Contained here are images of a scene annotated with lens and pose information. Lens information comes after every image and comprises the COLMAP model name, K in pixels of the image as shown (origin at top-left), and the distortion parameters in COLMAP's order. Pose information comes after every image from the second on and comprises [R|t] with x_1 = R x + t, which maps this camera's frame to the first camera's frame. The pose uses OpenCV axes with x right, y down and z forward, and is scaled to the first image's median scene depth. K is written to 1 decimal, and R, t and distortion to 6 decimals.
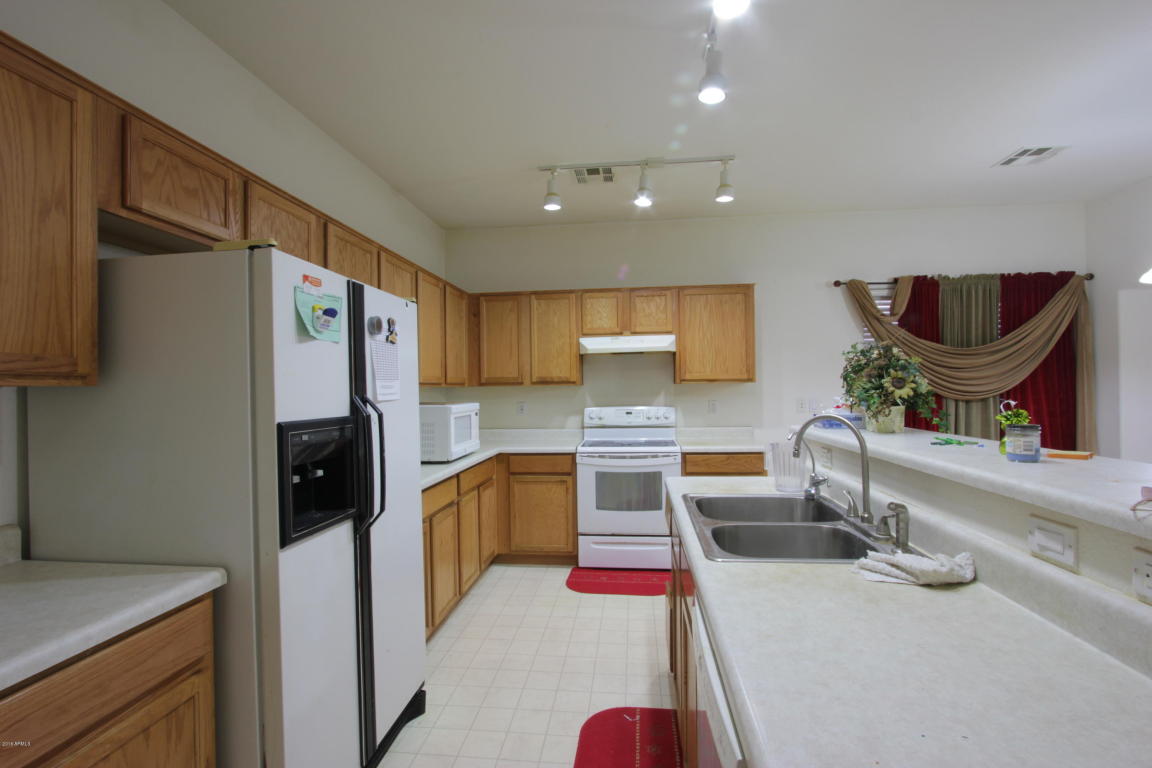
lens RADIAL K [[530.5, 0, 578.7], [0, 530.5, 386.6], [0, 0, 1]] dist [-0.020653, 0.000781]
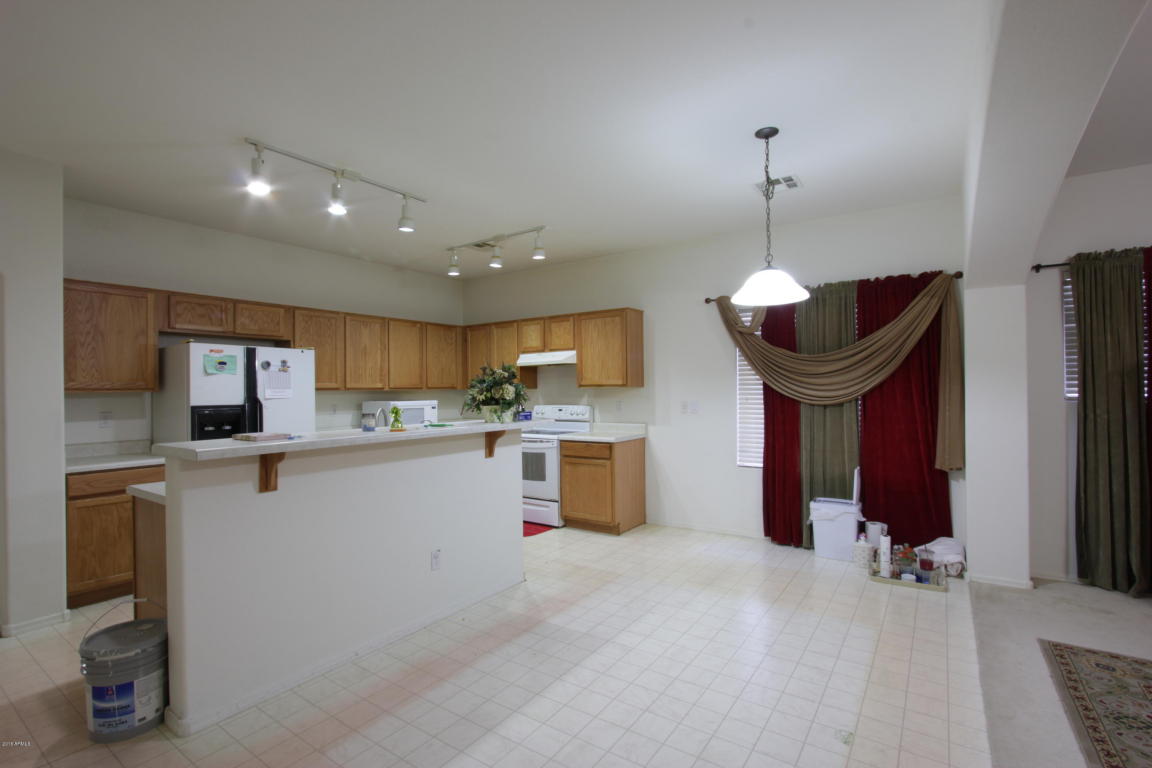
lens RADIAL K [[530.5, 0, 575.5], [0, 530.5, 386.0], [0, 0, 1]] dist [-0.020653, 0.000781]
pose [[0.879534, 0.001588, -0.475834, 0.806589], [-0.000660, 0.999998, 0.002118, -0.013652], [0.475836, -0.001549, 0.879532, -0.149039]]
